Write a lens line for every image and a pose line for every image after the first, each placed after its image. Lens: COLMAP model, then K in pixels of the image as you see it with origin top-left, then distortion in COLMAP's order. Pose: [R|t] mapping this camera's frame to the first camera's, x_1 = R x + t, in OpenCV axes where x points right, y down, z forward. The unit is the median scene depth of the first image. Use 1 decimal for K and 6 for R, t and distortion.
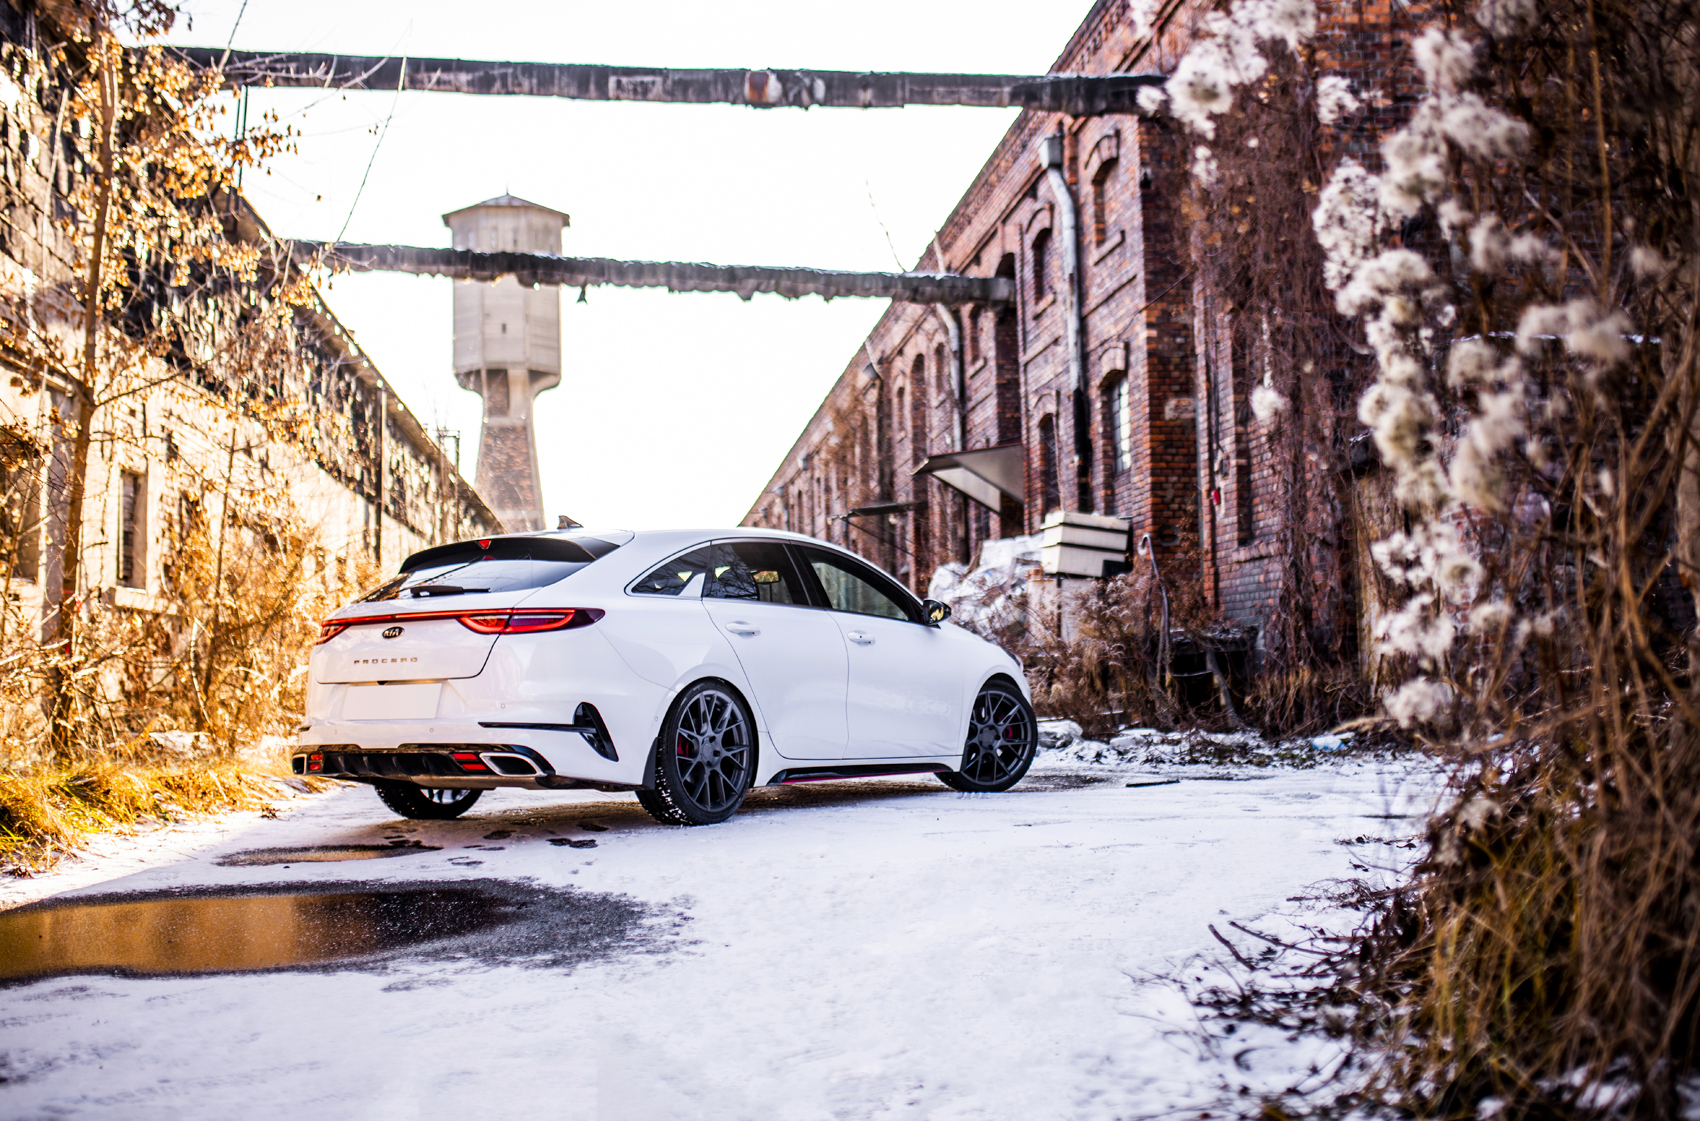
lens RADIAL K [[1808.3, 0, 851.0], [0, 1808.3, 651.1], [0, 0, 1]] dist [-0.050606, 0.026277]
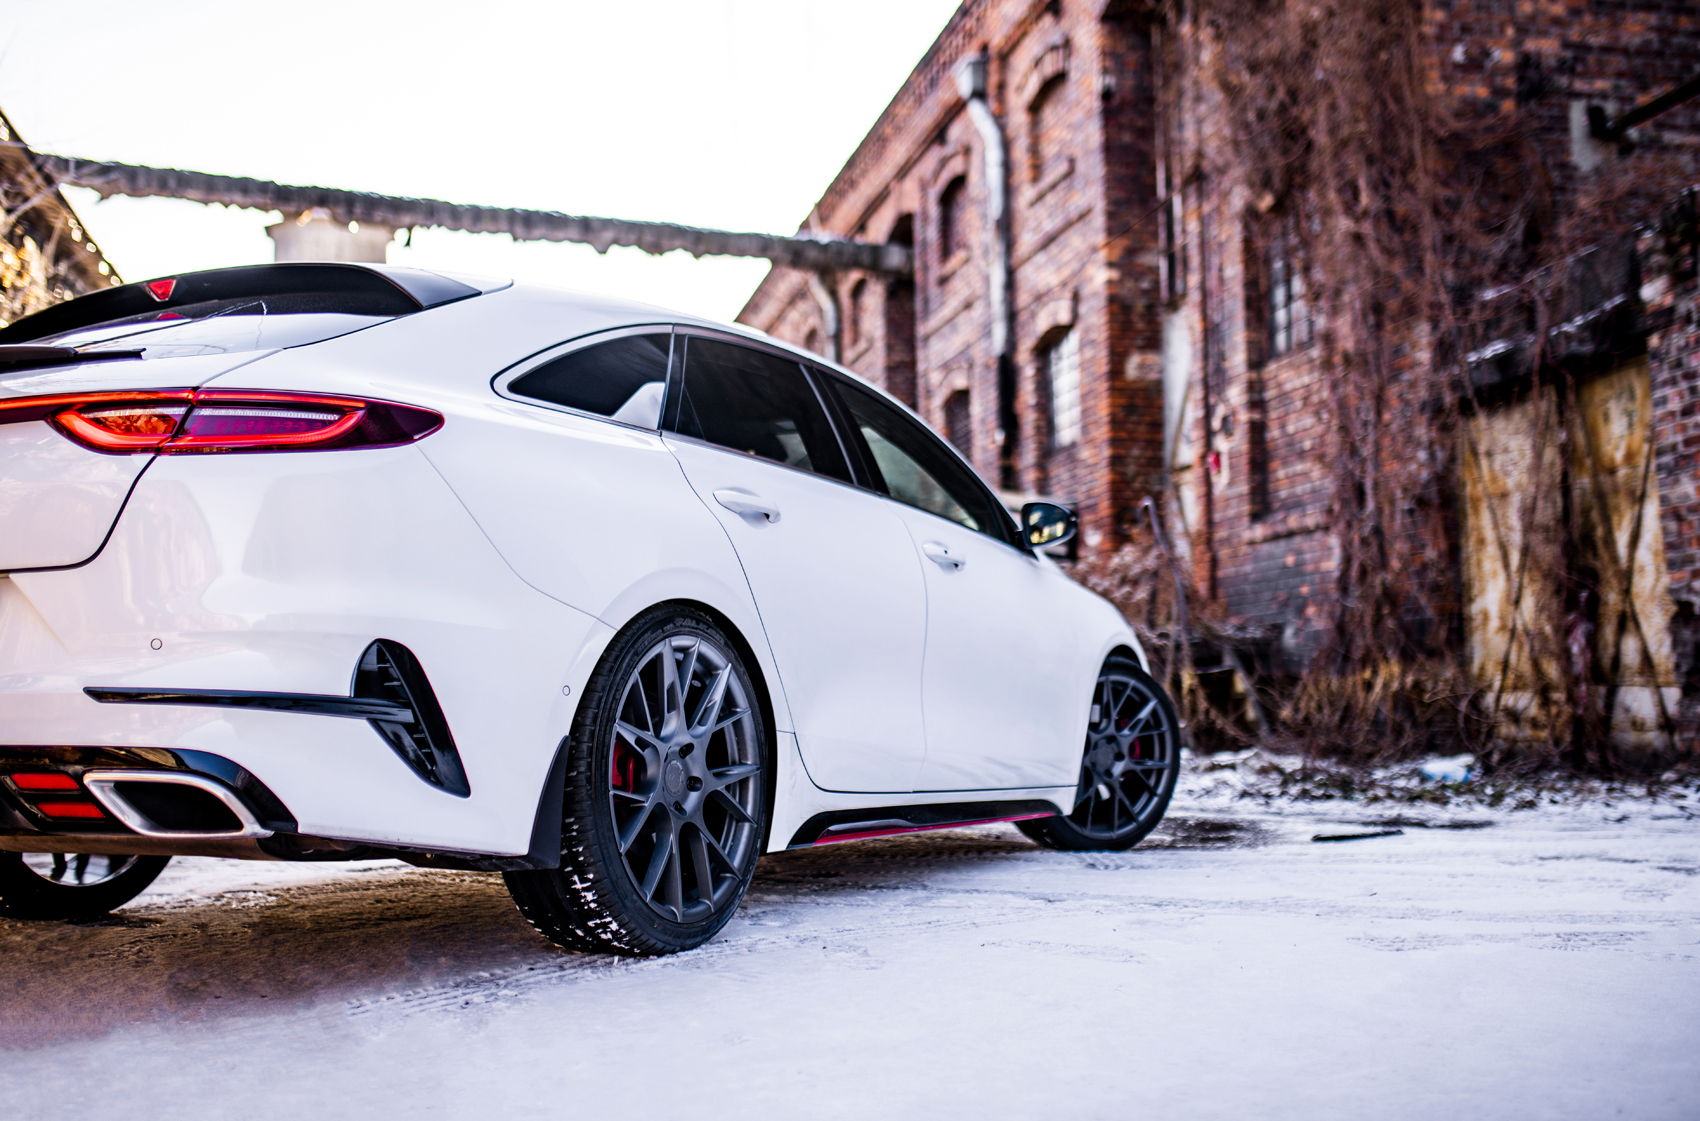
lens RADIAL K [[1798.8, 0, 905.5], [0, 1798.8, 564.1], [0, 0, 1]] dist [-0.026149, -0.019580]
pose [[0.991874, 0.017105, 0.126073, -0.025255], [-0.008743, 0.997743, -0.066584, 0.010306], [-0.126927, 0.064941, 0.989784, 0.178353]]
